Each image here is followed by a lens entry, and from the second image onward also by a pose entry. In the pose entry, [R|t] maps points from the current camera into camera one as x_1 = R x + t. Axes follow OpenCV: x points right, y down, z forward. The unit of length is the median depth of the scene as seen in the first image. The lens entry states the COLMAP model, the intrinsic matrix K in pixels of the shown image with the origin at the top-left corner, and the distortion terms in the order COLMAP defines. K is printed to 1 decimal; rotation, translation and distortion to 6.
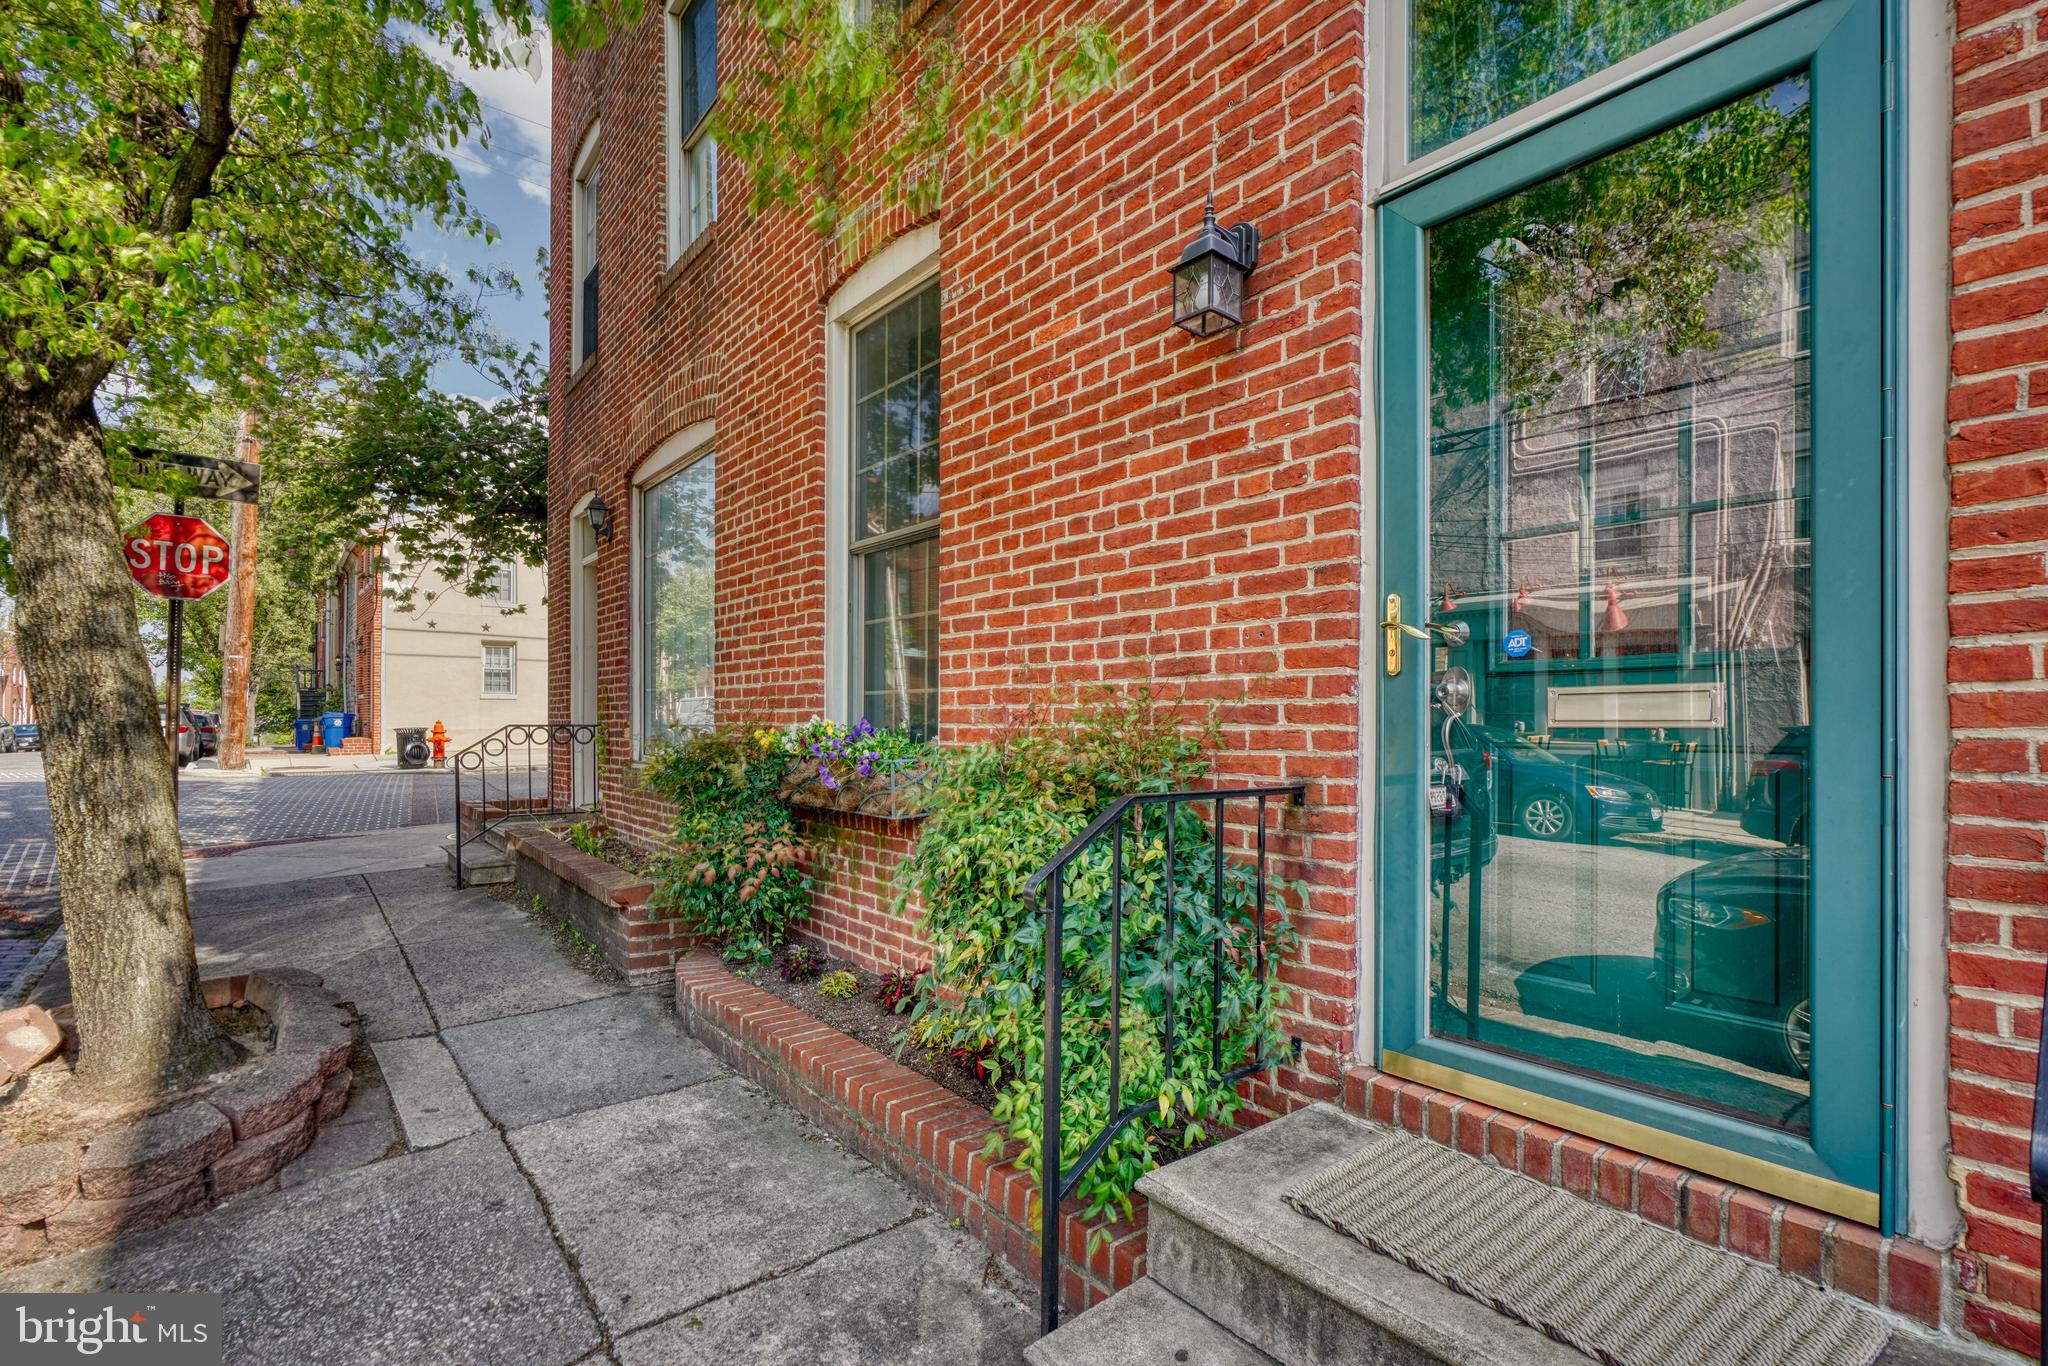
lens RADIAL K [[909.8, 0, 1006.7], [0, 909.8, 741.1], [0, 0, 1]] dist [-0.009748, 0.004777]
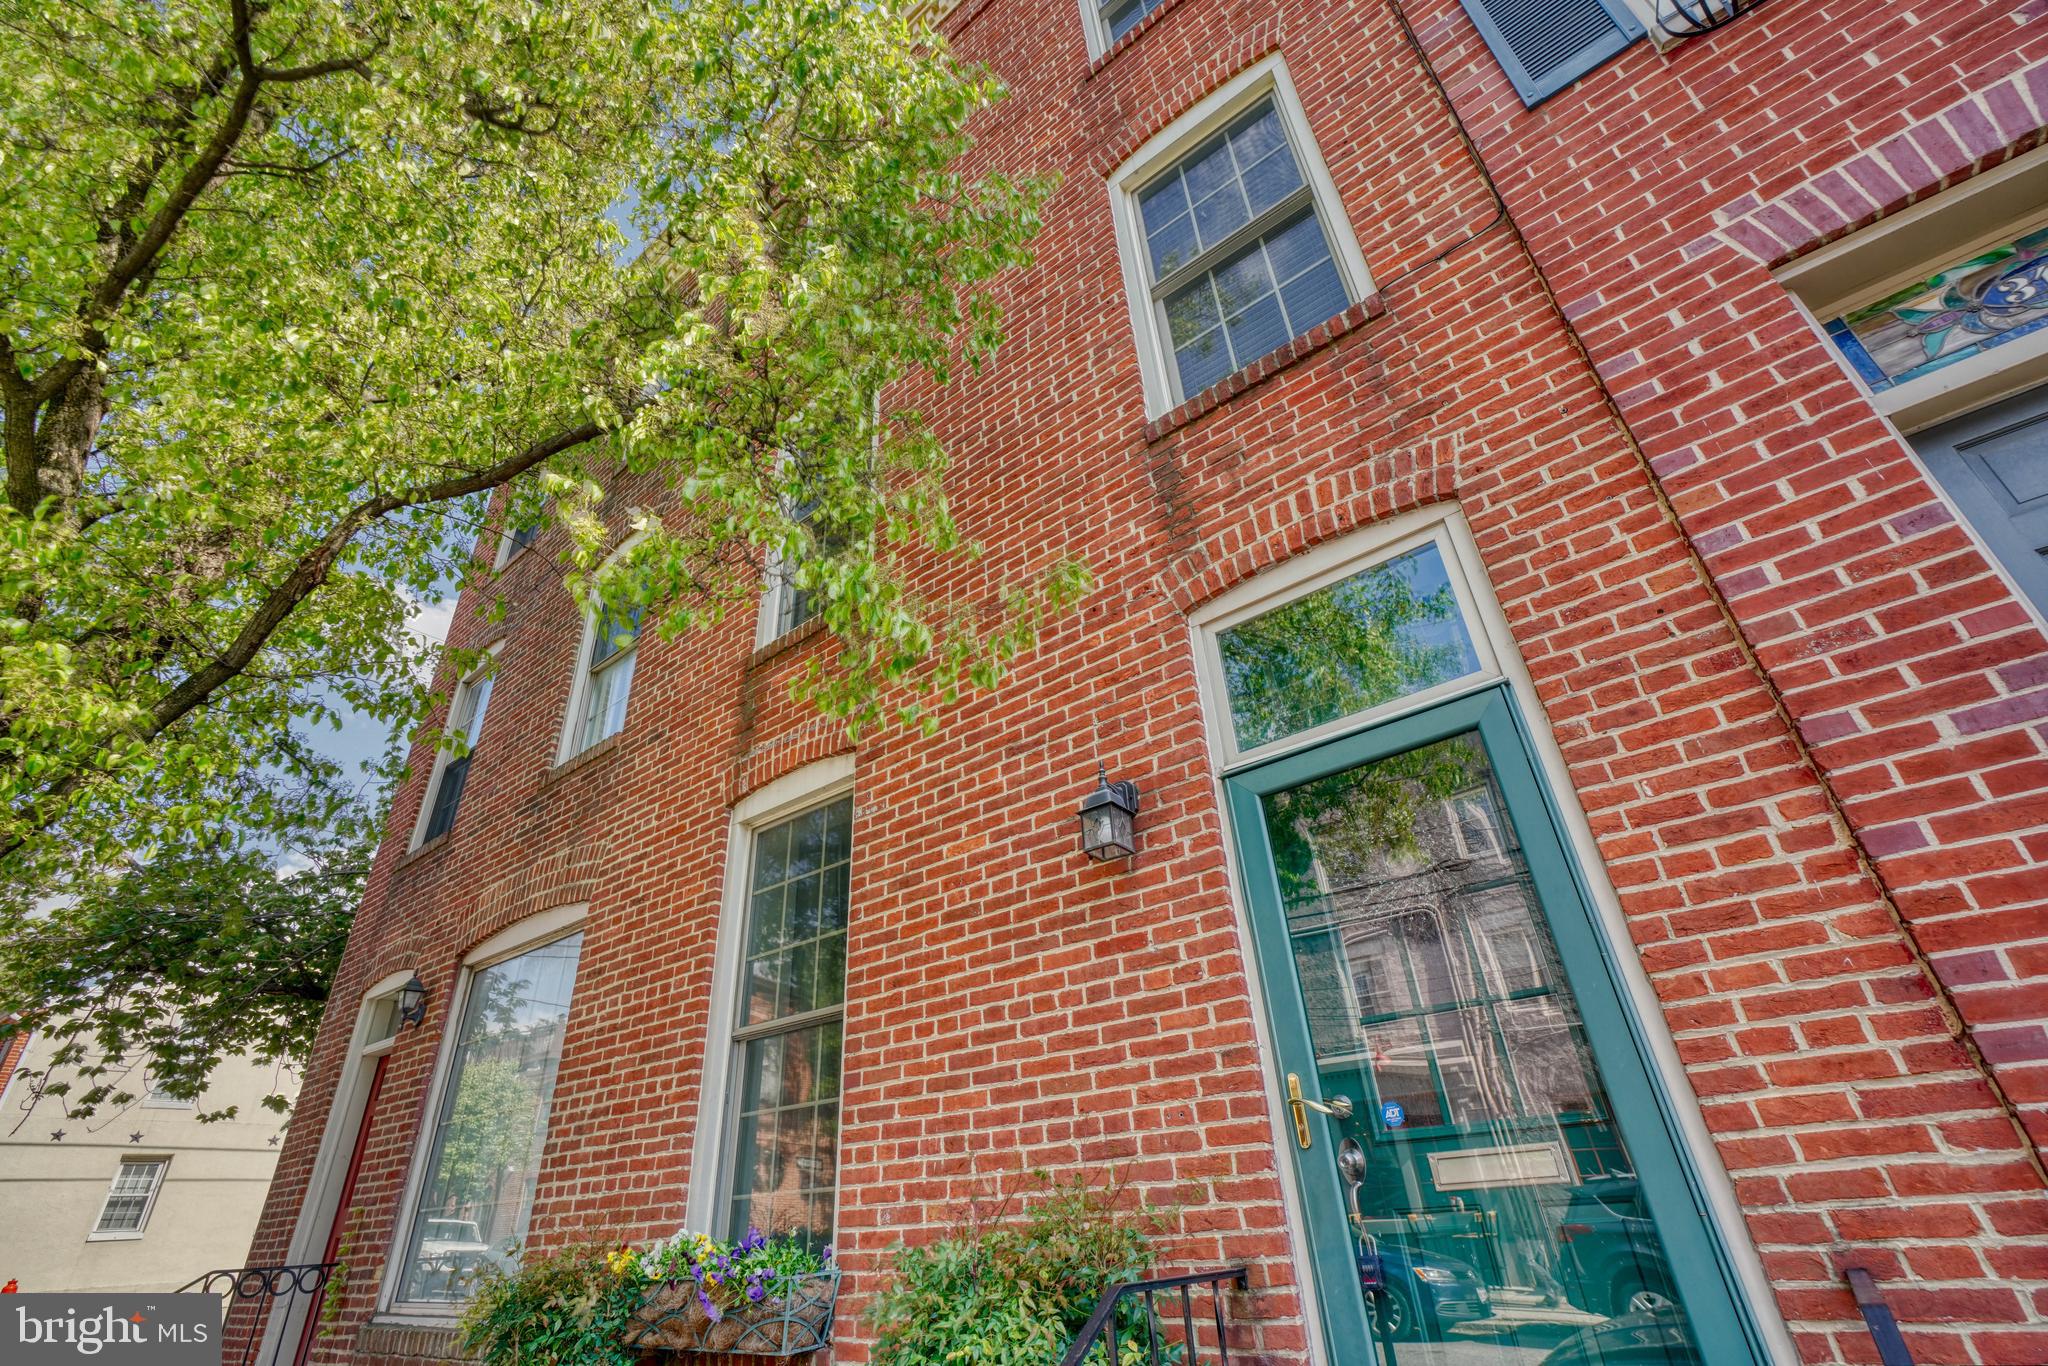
lens RADIAL K [[909.8, 0, 1032.6], [0, 909.8, 721.2], [0, 0, 1]] dist [-0.009748, 0.004777]
pose [[0.971747, 0.061748, 0.227806, -0.138176], [0.061576, 0.865424, -0.497242, 0.006091], [-0.227853, 0.497221, 0.837170, -0.100343]]
